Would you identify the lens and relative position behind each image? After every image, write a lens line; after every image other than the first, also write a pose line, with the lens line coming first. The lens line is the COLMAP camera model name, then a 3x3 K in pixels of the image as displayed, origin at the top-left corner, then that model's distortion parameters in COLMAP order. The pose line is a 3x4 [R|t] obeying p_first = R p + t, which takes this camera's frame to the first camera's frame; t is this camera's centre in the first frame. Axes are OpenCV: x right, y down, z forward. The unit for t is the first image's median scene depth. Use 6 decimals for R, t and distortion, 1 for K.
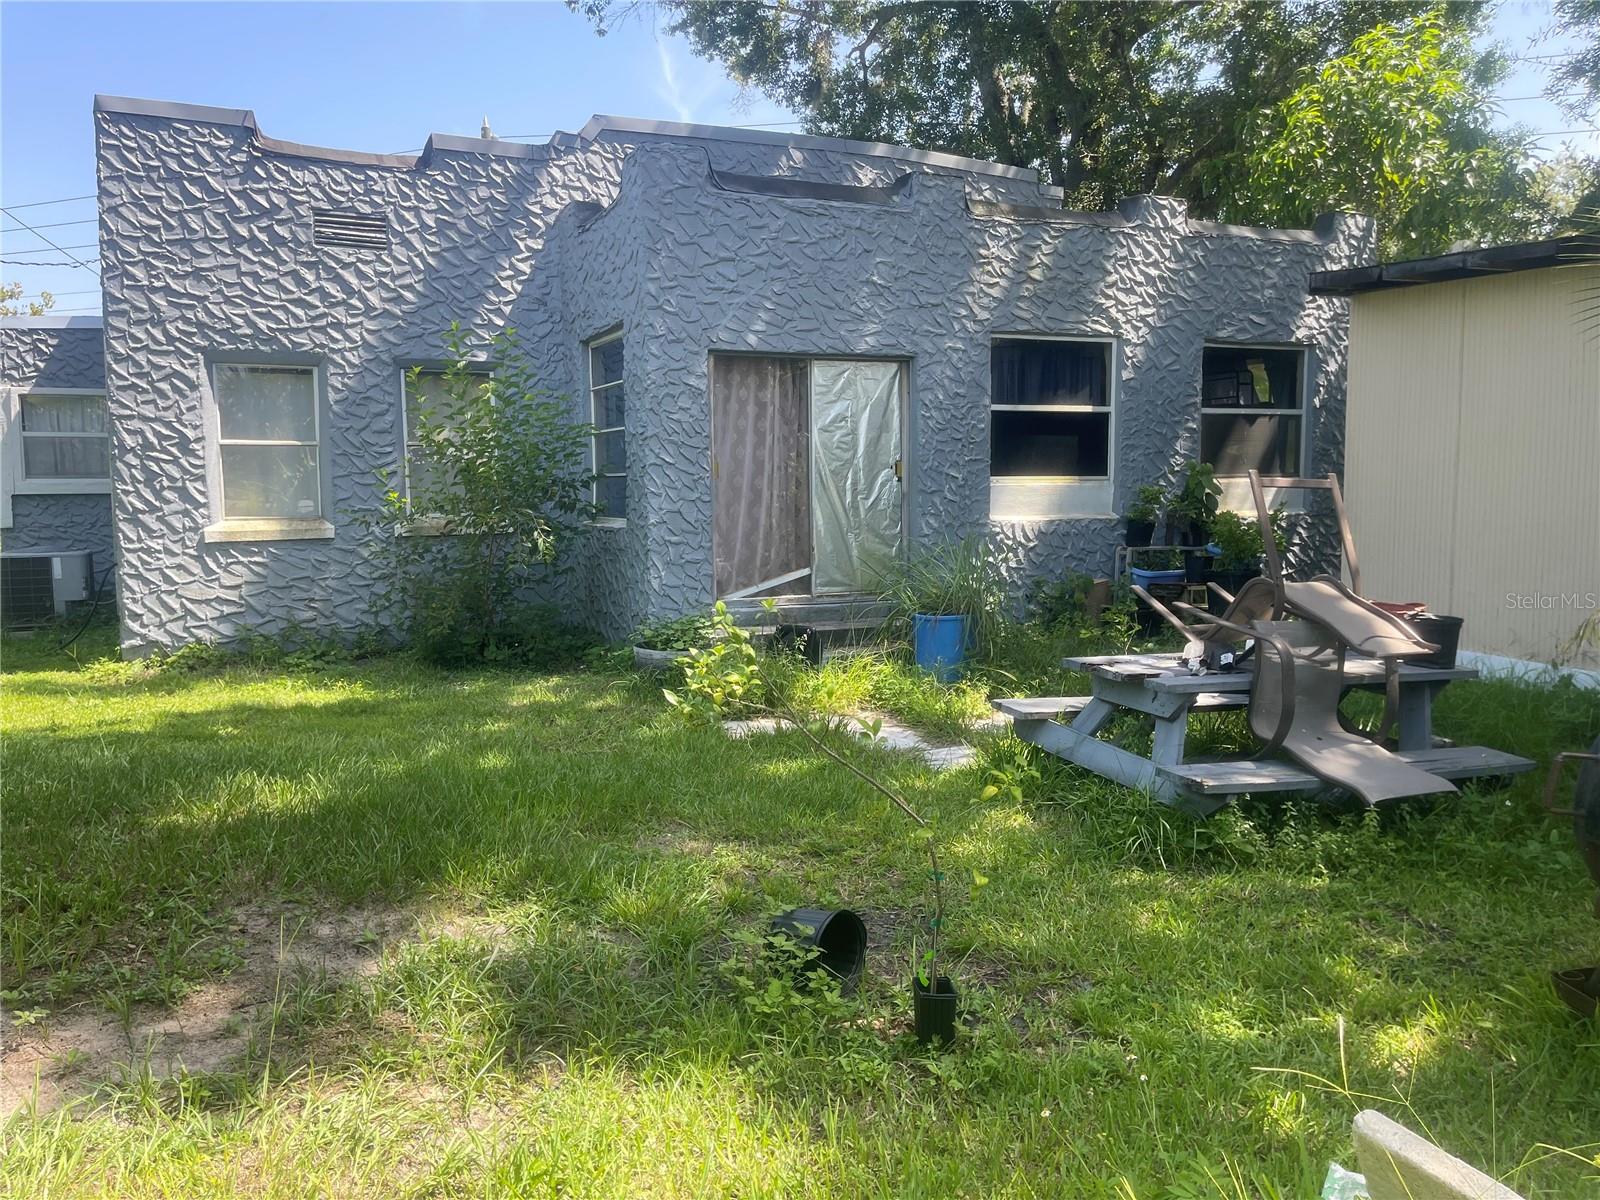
lens RADIAL K [[1189.9, 0, 810.7], [0, 1189.9, 597.3], [0, 0, 1]] dist [0.089707, -0.123914]
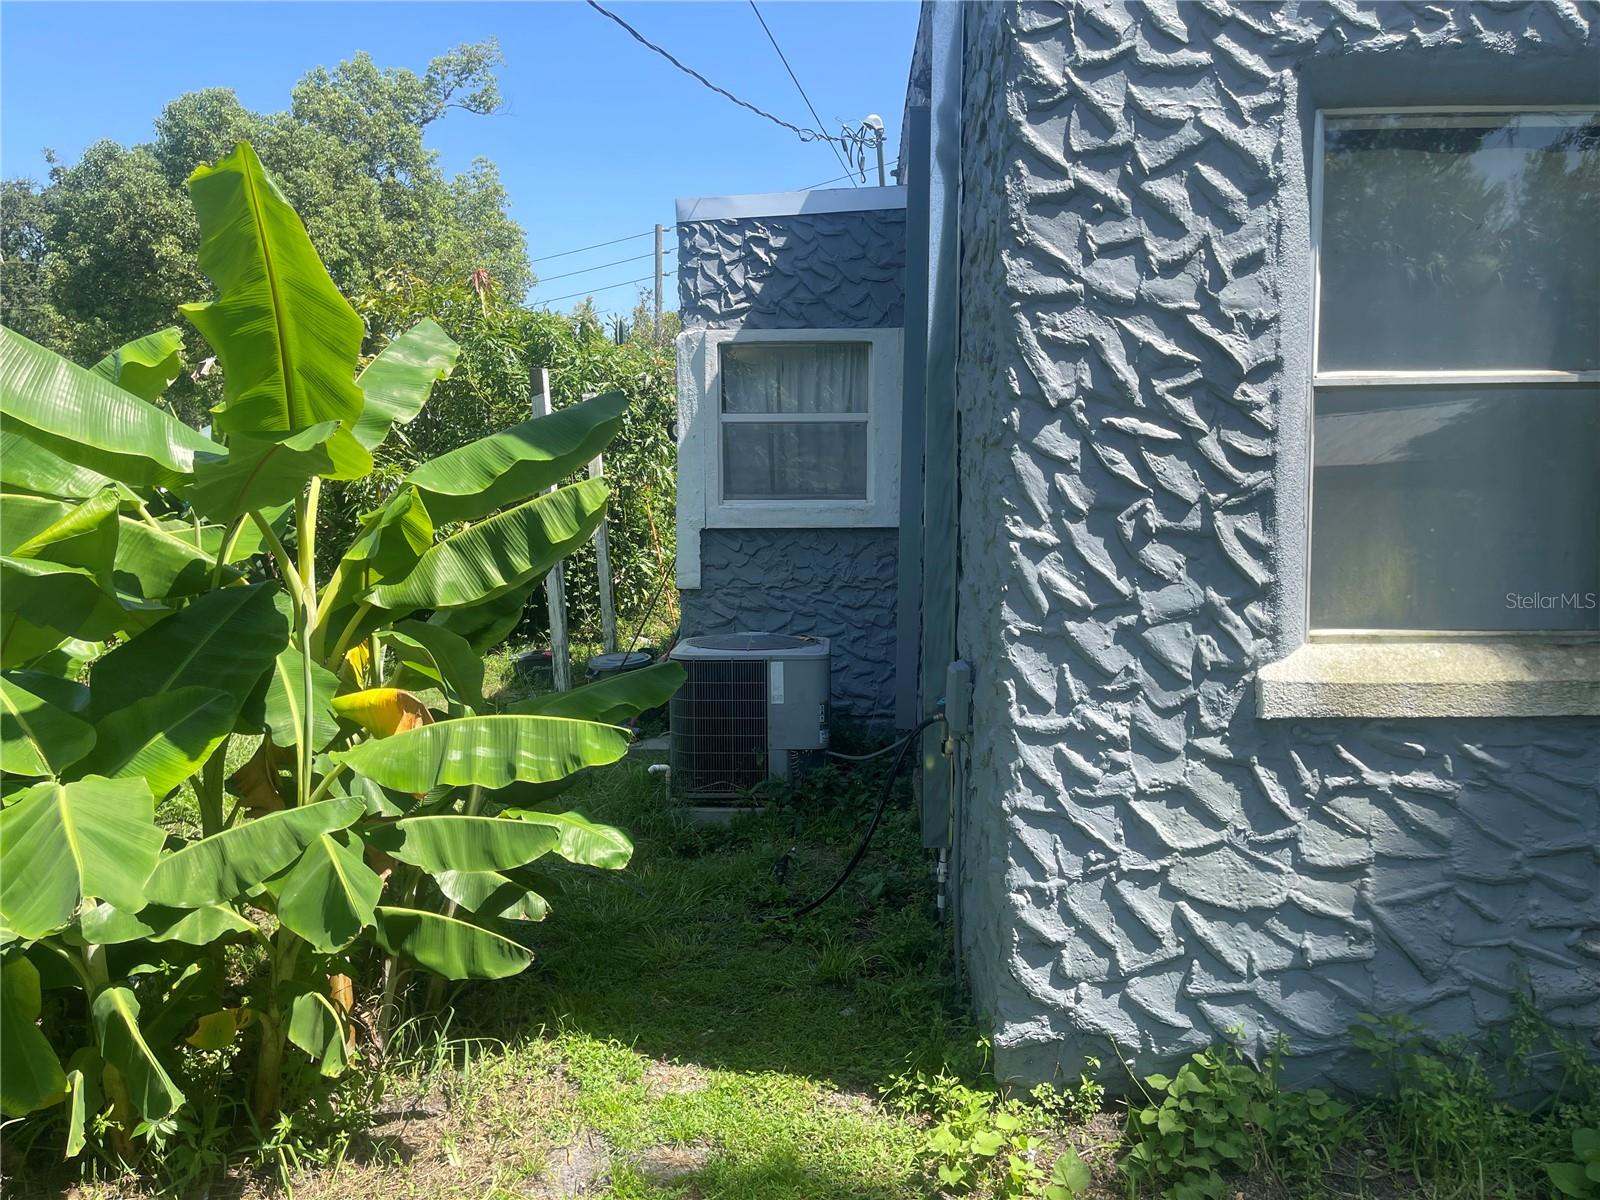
lens RADIAL K [[1189.9, 0, 810.7], [0, 1189.9, 597.3], [0, 0, 1]] dist [0.089707, -0.123914]
pose [[0.888330, 0.036117, -0.457783, -0.471420], [-0.041568, 0.999134, -0.001837, -0.070704], [0.457320, 0.020661, 0.889062, 0.695212]]
